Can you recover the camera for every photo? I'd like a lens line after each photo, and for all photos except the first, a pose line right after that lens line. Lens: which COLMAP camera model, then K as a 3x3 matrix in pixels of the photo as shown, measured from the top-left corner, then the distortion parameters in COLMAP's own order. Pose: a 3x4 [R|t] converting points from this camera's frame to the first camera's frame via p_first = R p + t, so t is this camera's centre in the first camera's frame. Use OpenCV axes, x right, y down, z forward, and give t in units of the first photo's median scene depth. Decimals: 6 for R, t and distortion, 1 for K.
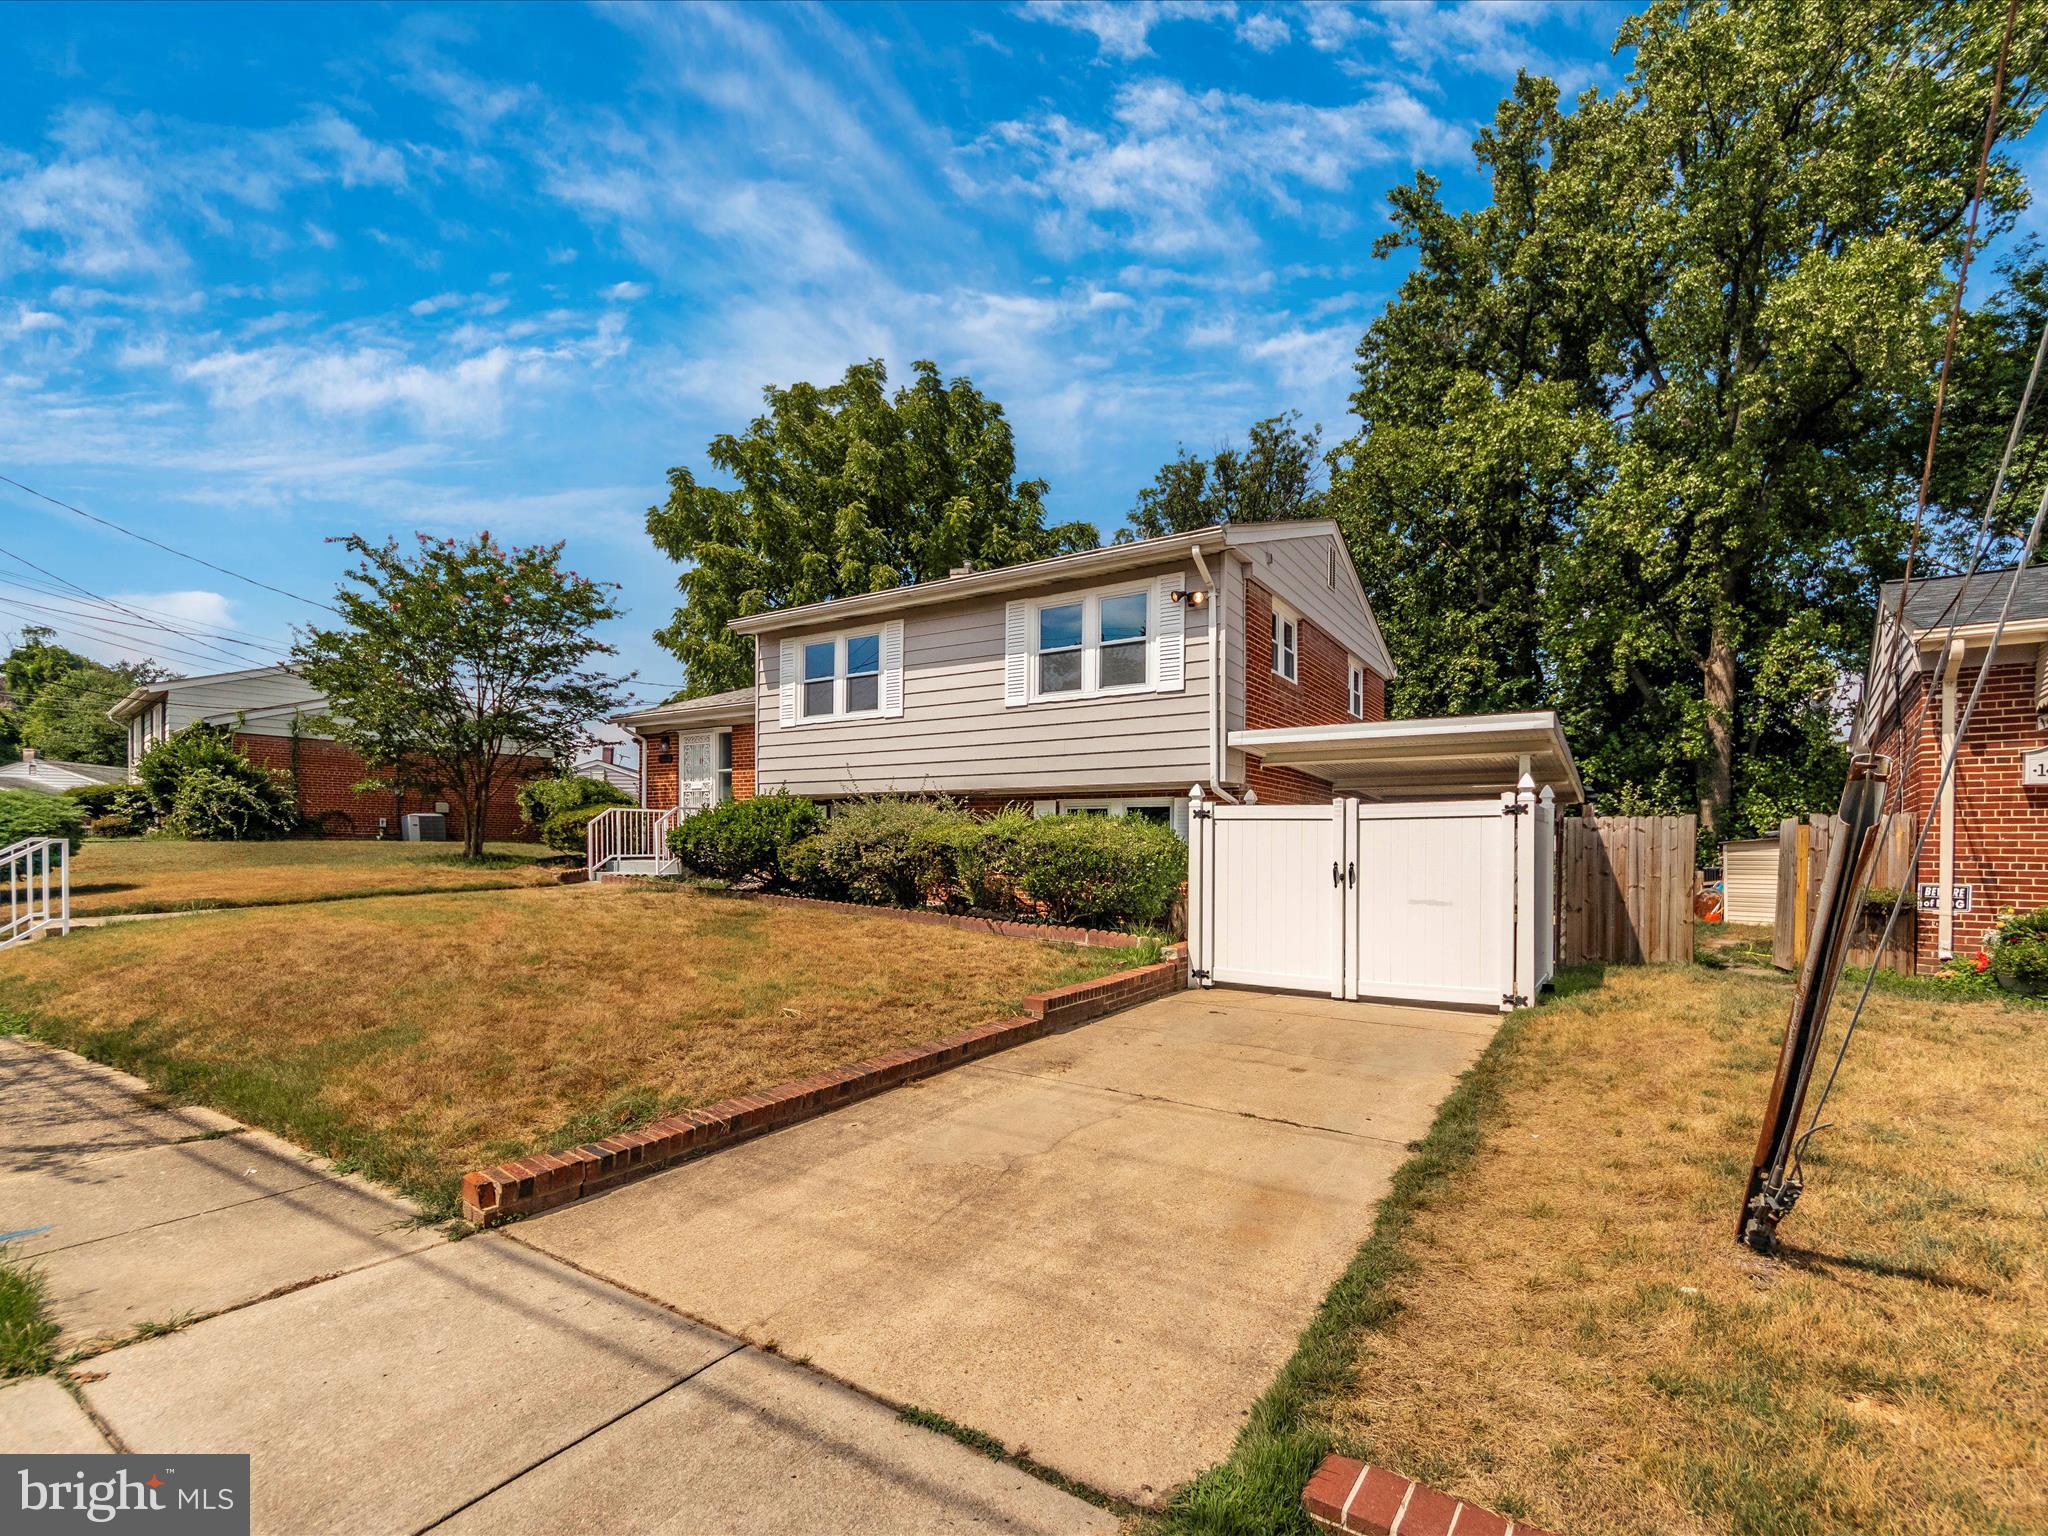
lens RADIAL K [[878.8, 0, 1057.6], [0, 878.8, 813.4], [0, 0, 1]] dist [-0.001568, -0.008921]
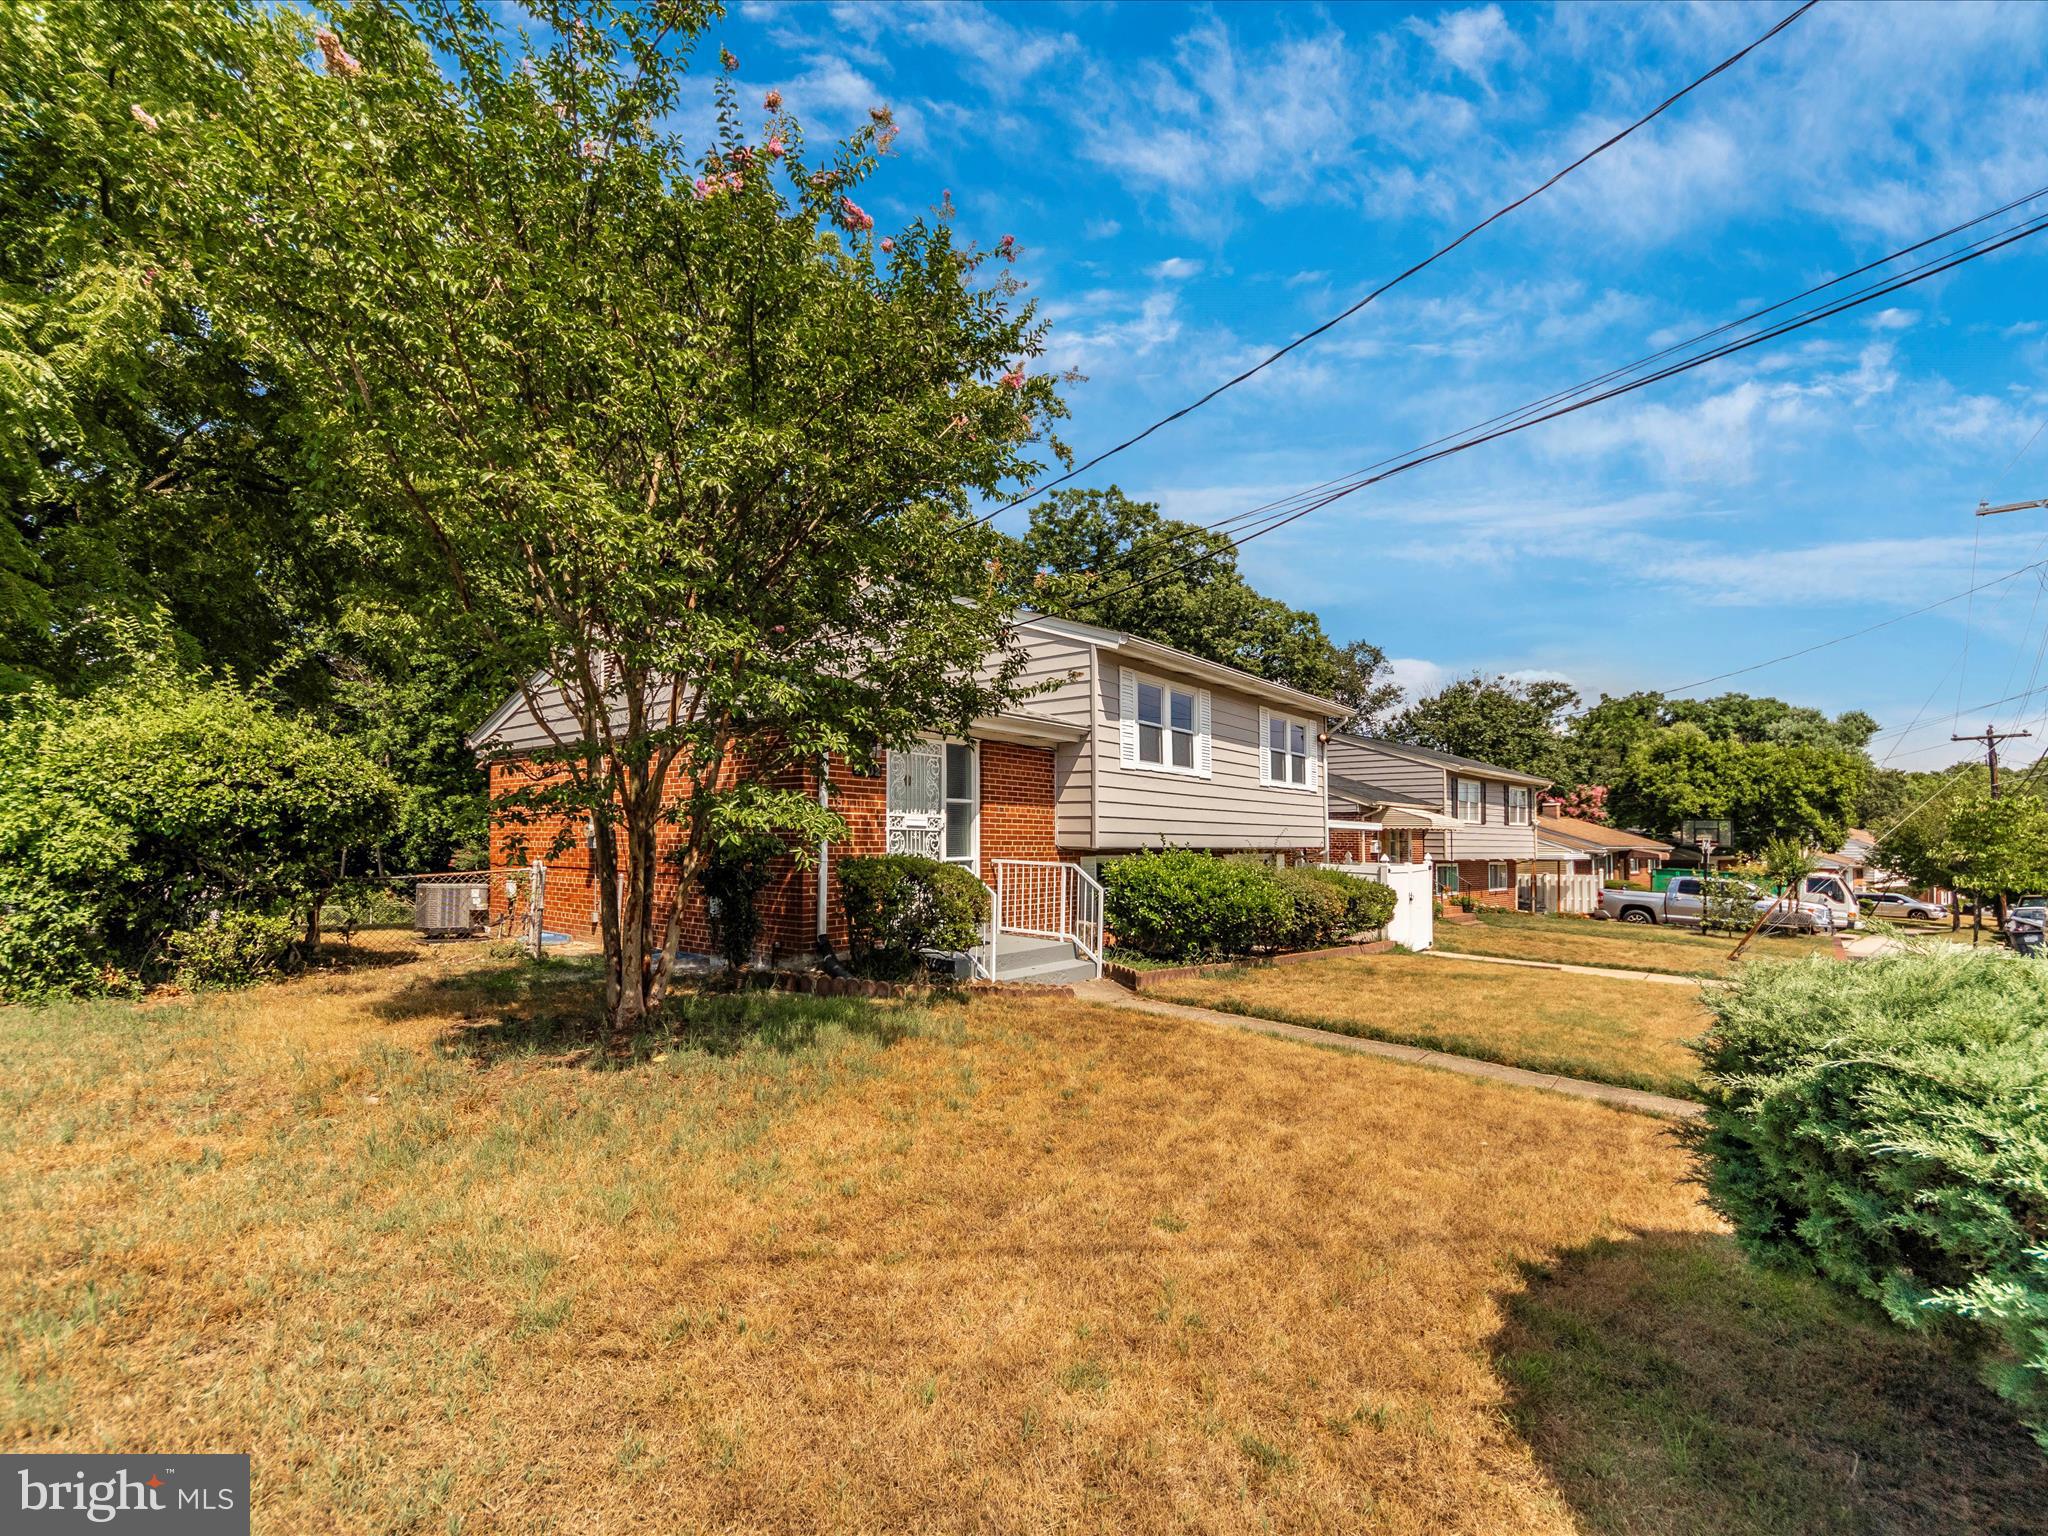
lens RADIAL K [[879.5, 0, 1040.9], [0, 879.5, 812.9], [0, 0, 1]] dist [0.028168, 0.000037]
pose [[0.138988, 0.039607, 0.989502, -1.264132], [-0.026845, 0.998983, -0.036216, -0.021680], [-0.989930, -0.021530, 0.139910, 1.025335]]
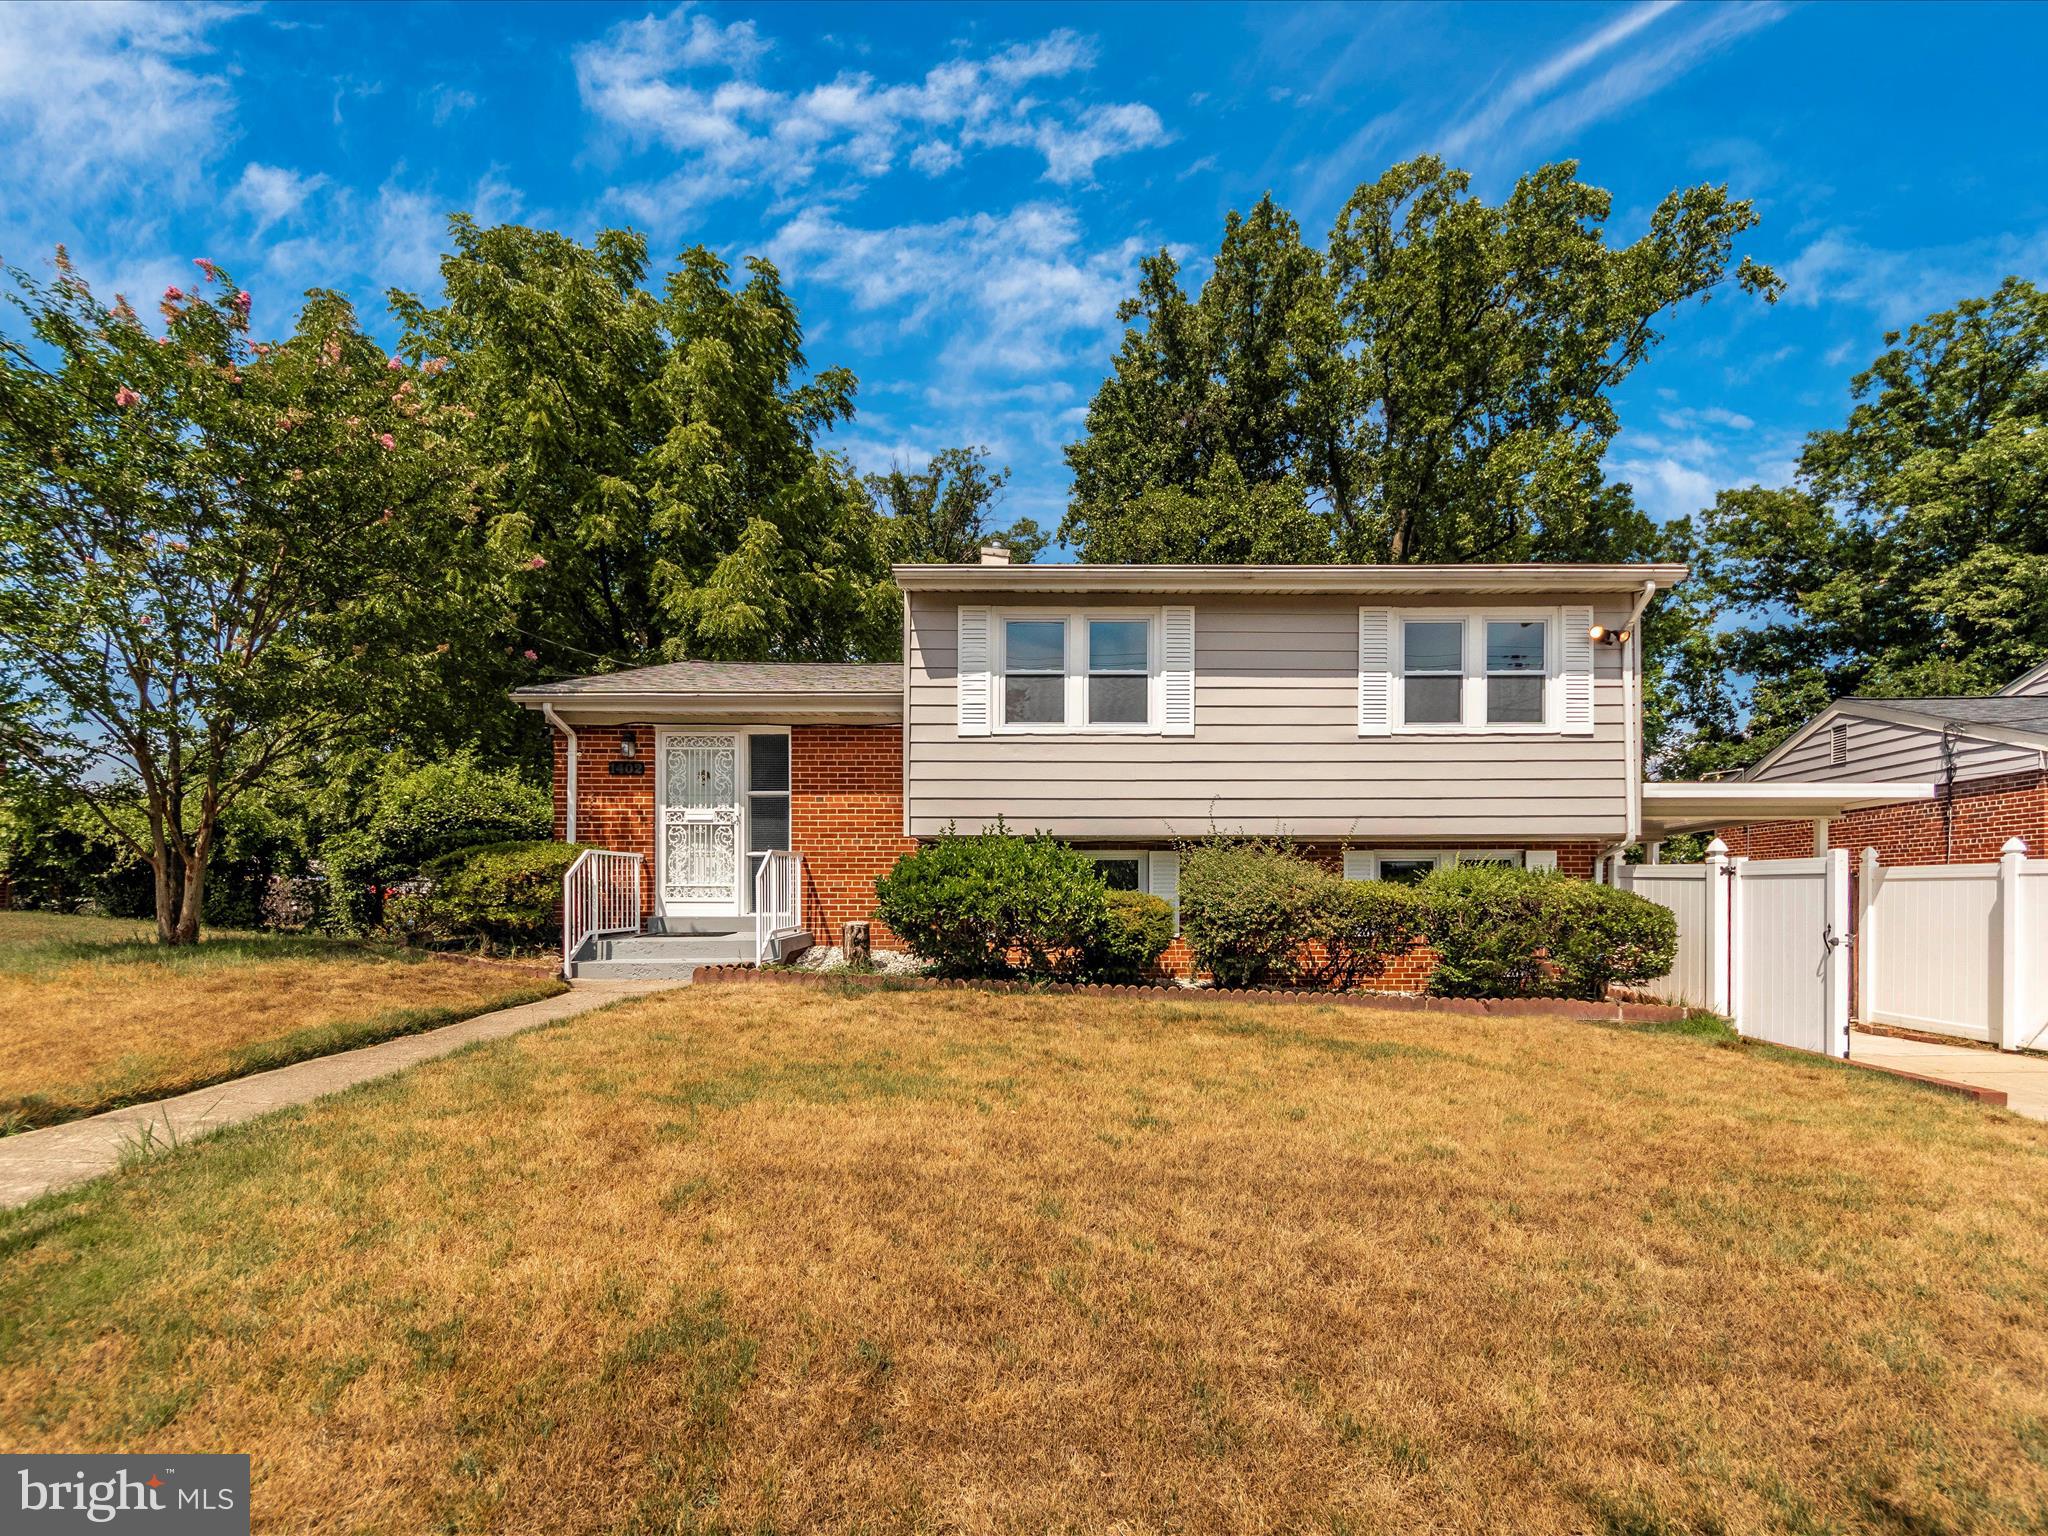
lens RADIAL K [[924.1, 0, 1098.4], [0, 924.1, 874.9], [0, 0, 1]] dist [-0.000275, -0.001231]
pose [[0.850076, 0.012499, 0.526512, -0.640591], [-0.011920, 0.999919, -0.004493, 0.012285], [-0.526525, -0.002457, 0.850156, 0.362817]]
